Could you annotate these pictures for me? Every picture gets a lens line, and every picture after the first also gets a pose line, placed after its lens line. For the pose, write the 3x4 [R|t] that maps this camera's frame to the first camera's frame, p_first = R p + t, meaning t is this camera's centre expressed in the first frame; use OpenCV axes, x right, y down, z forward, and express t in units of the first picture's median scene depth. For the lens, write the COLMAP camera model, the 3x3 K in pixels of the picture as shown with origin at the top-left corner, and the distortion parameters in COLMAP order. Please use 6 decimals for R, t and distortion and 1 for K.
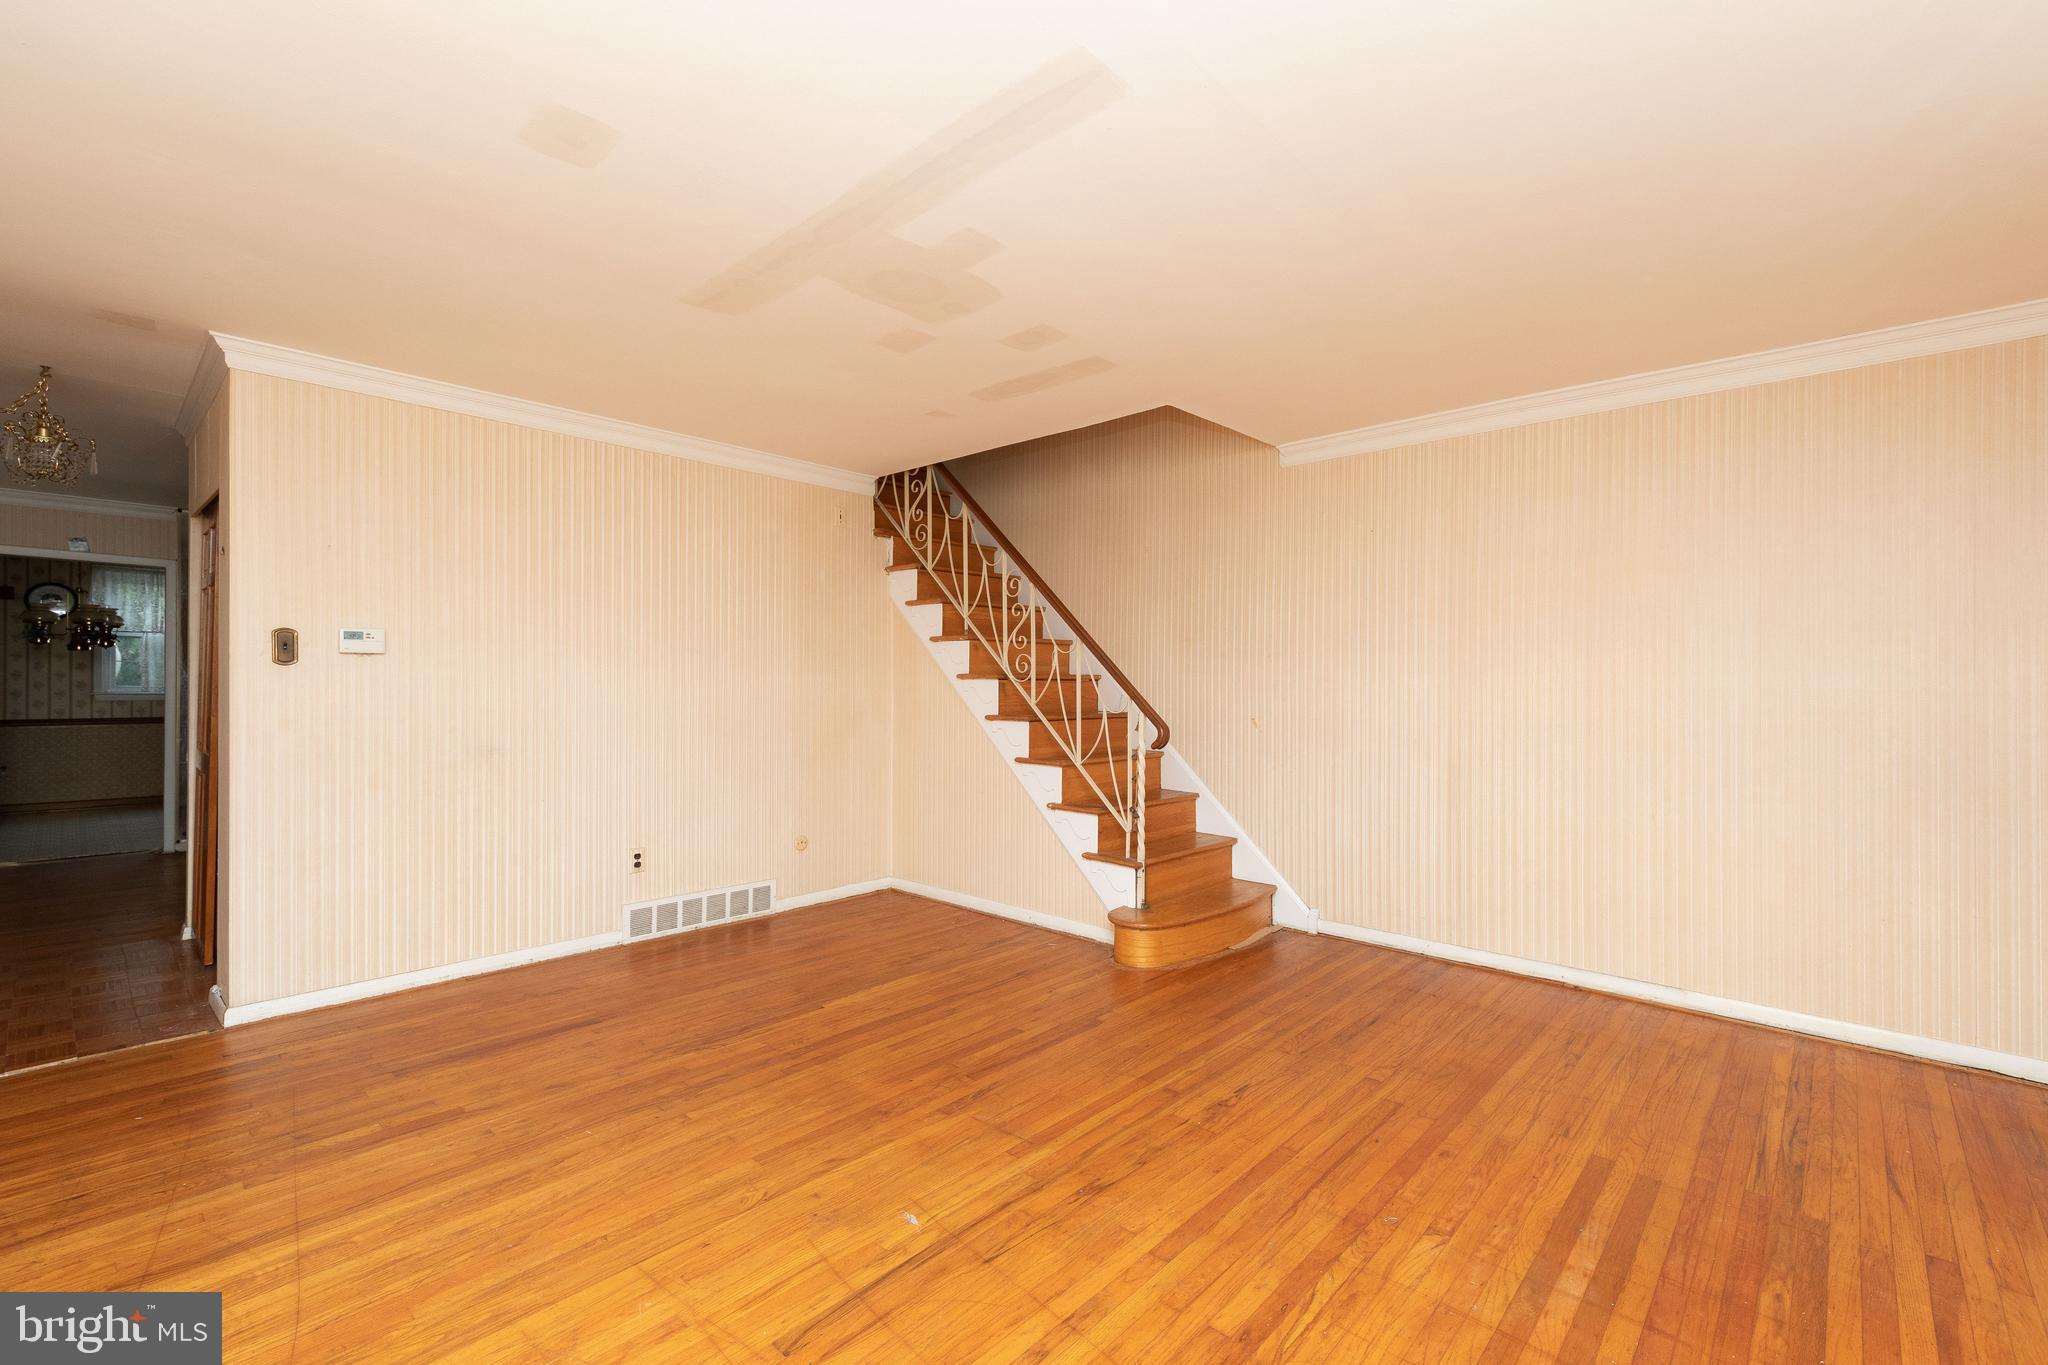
lens RADIAL K [[894.9, 0, 1014.1], [0, 894.9, 676.9], [0, 0, 1]] dist [-0.001009, 0.000862]
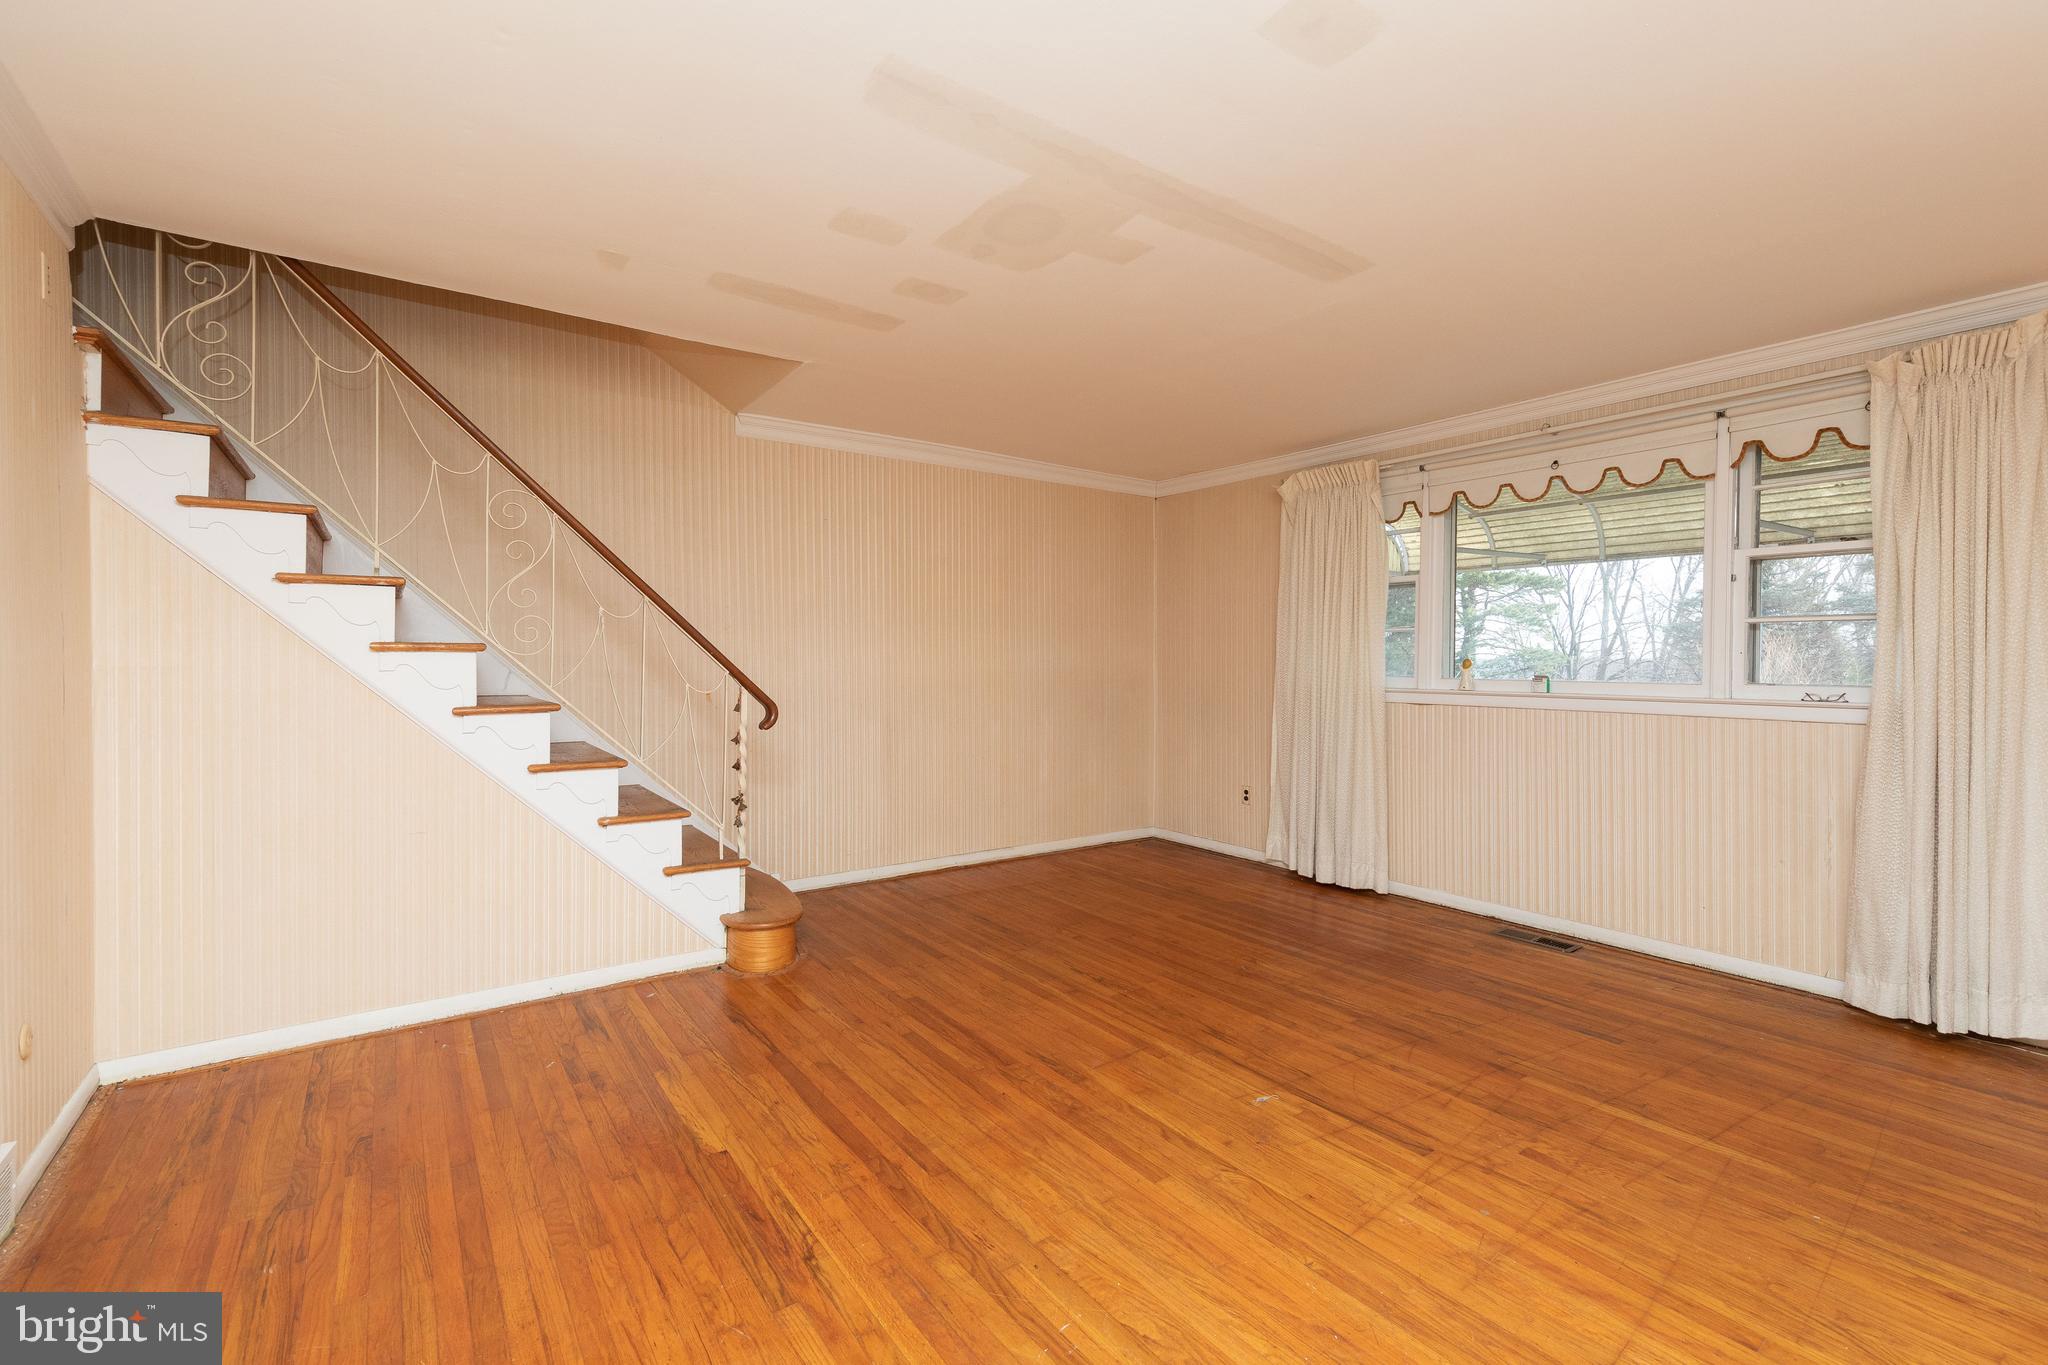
lens RADIAL K [[894.9, 0, 1028.8], [0, 894.9, 669.6], [0, 0, 1]] dist [-0.001009, 0.000862]
pose [[0.197109, -0.023677, 0.980096, -1.110557], [-0.002505, 0.999693, 0.024654, -0.018723], [-0.980378, -0.007315, 0.196990, 0.862197]]
